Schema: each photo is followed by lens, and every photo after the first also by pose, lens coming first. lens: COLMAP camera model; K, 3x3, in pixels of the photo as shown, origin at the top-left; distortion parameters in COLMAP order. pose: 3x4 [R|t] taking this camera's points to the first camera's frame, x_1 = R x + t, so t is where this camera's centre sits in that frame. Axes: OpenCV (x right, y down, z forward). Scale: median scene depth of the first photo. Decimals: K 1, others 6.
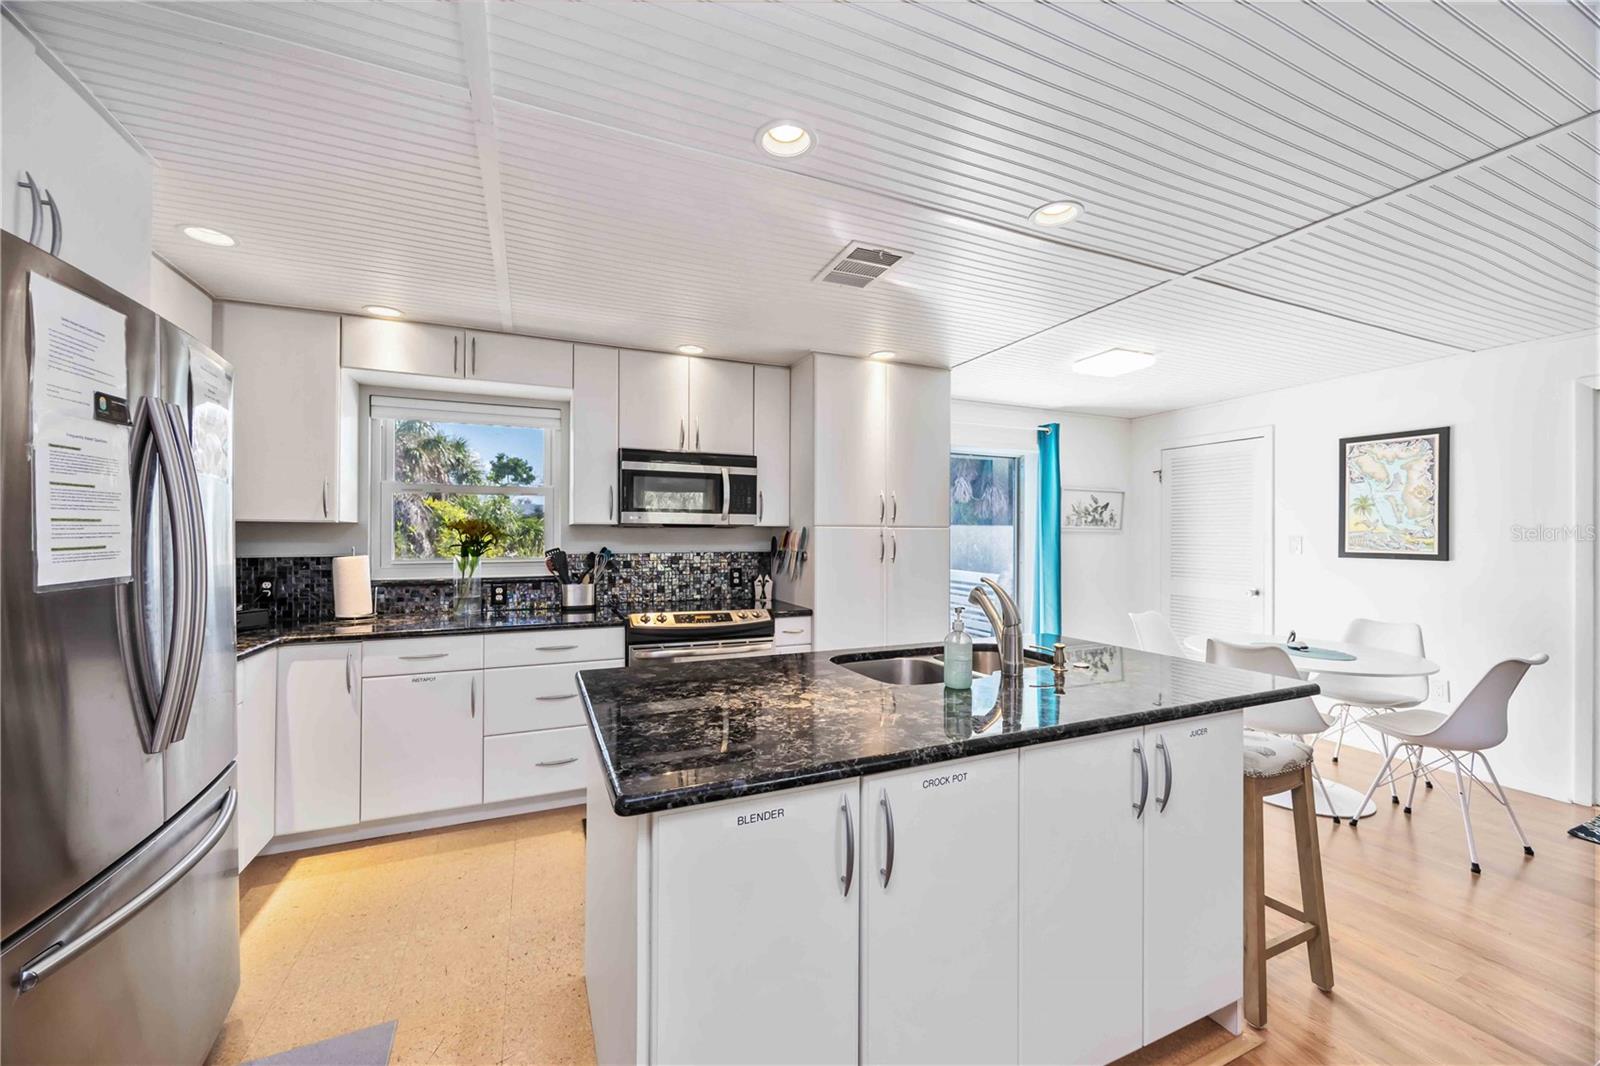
lens RADIAL K [[609.3, 0, 800.0], [0, 609.3, 533.0], [0, 0, 1]] dist [-0.000882, -0.000055]
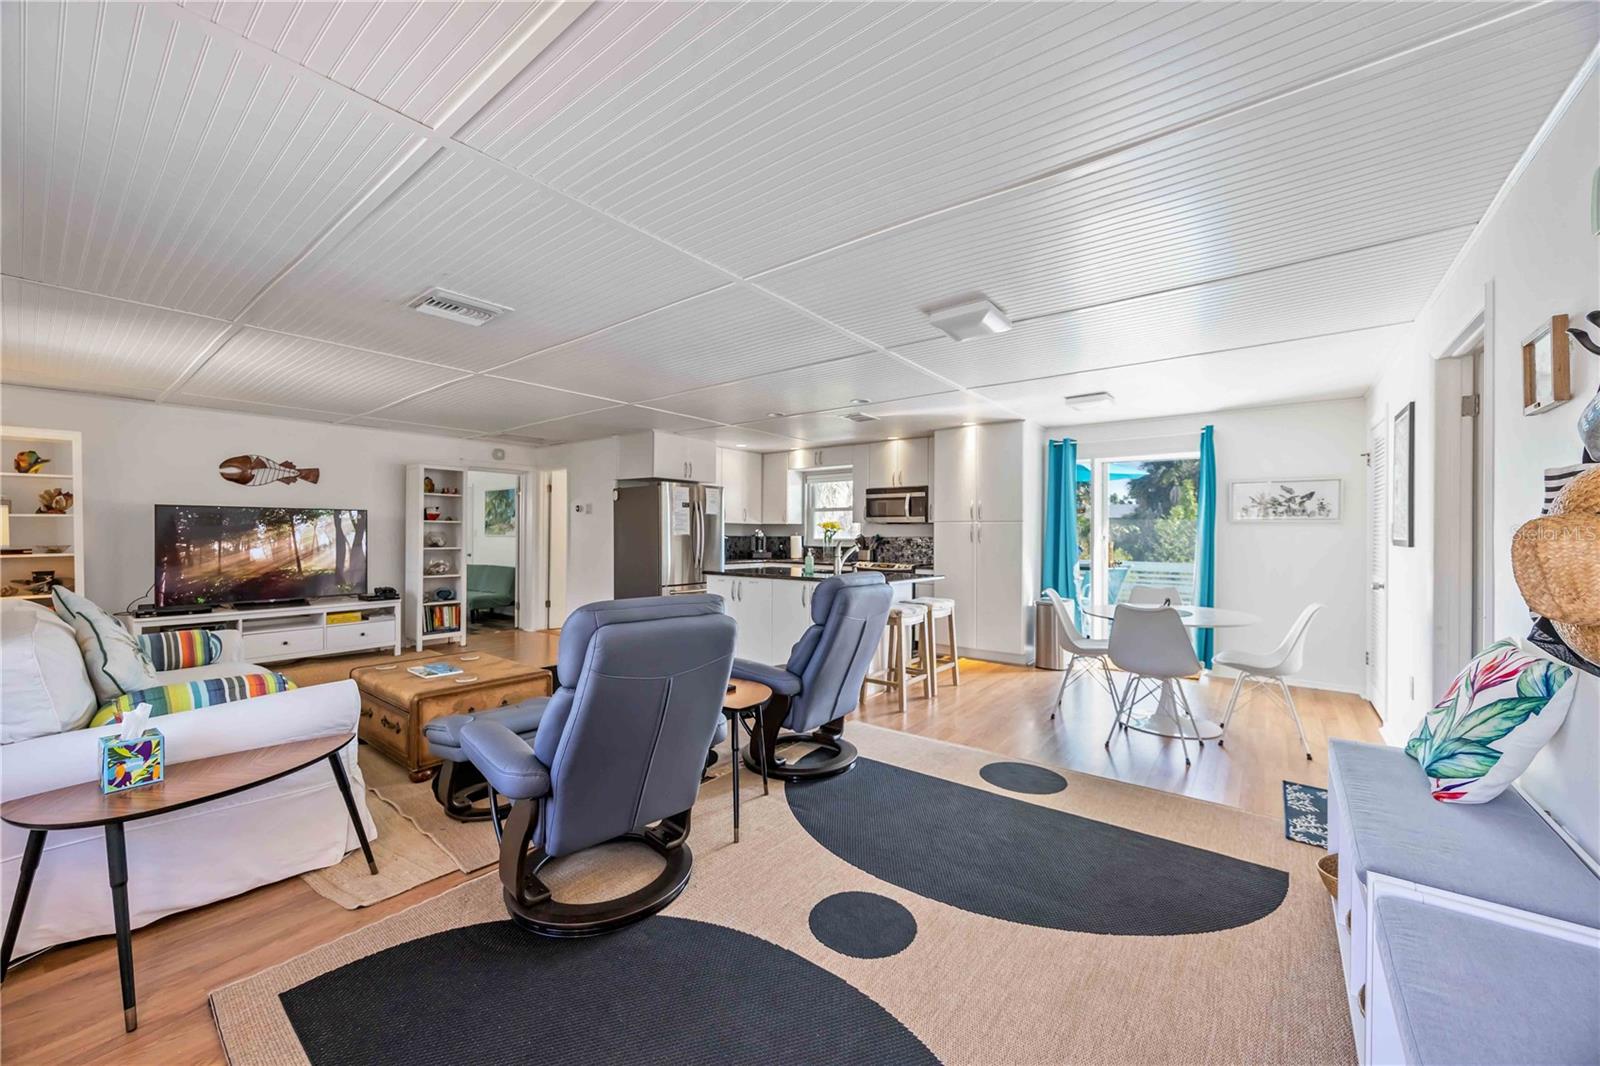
lens RADIAL K [[609.3, 0, 800.0], [0, 609.3, 533.0], [0, 0, 1]] dist [-0.000882, -0.000055]
pose [[0.477334, -0.002394, -0.878719, 1.447764], [0.002417, 0.999996, -0.001412, 0.022809], [0.878719, -0.001450, 0.477338, -0.259606]]
